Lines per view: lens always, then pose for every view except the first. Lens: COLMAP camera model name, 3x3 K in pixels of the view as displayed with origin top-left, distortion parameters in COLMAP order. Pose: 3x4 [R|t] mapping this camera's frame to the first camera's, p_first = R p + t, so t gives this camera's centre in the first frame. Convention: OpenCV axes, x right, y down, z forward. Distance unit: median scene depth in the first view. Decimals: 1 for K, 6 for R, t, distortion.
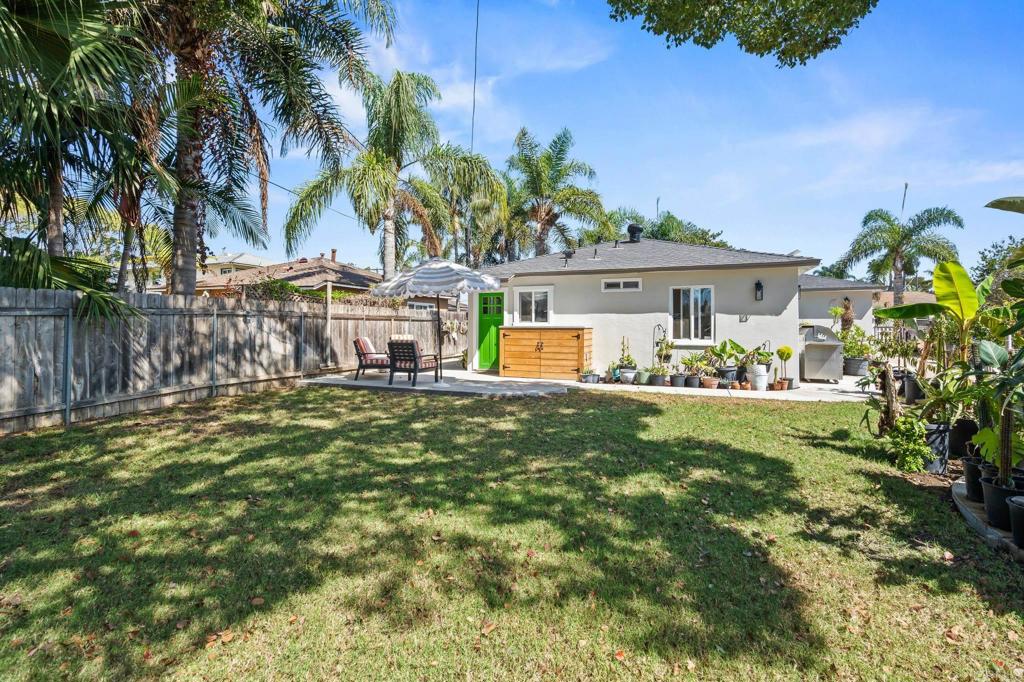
lens RADIAL K [[465.9, 0, 506.8], [0, 465.9, 332.0], [0, 0, 1]] dist [-0.015268, -0.001726]
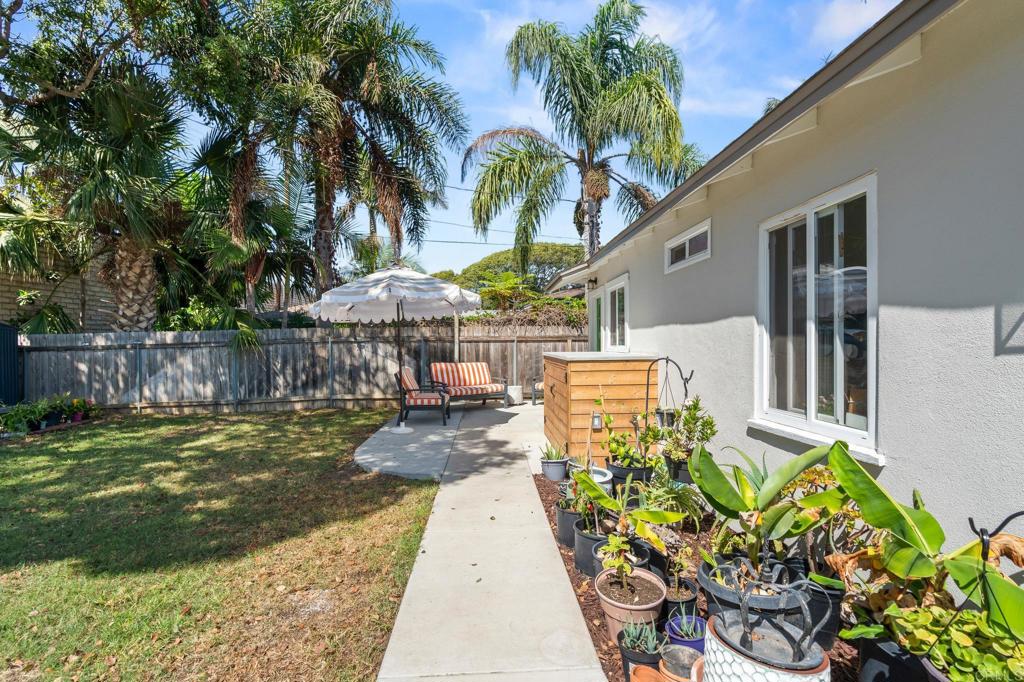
lens RADIAL K [[465.9, 0, 509.5], [0, 465.9, 345.7], [0, 0, 1]] dist [-0.015268, -0.001726]
pose [[0.398533, 0.000413, -0.917154, 0.680101], [-0.000890, 1.000000, 0.000063, -0.027702], [0.917154, 0.000792, 0.398533, 0.908571]]
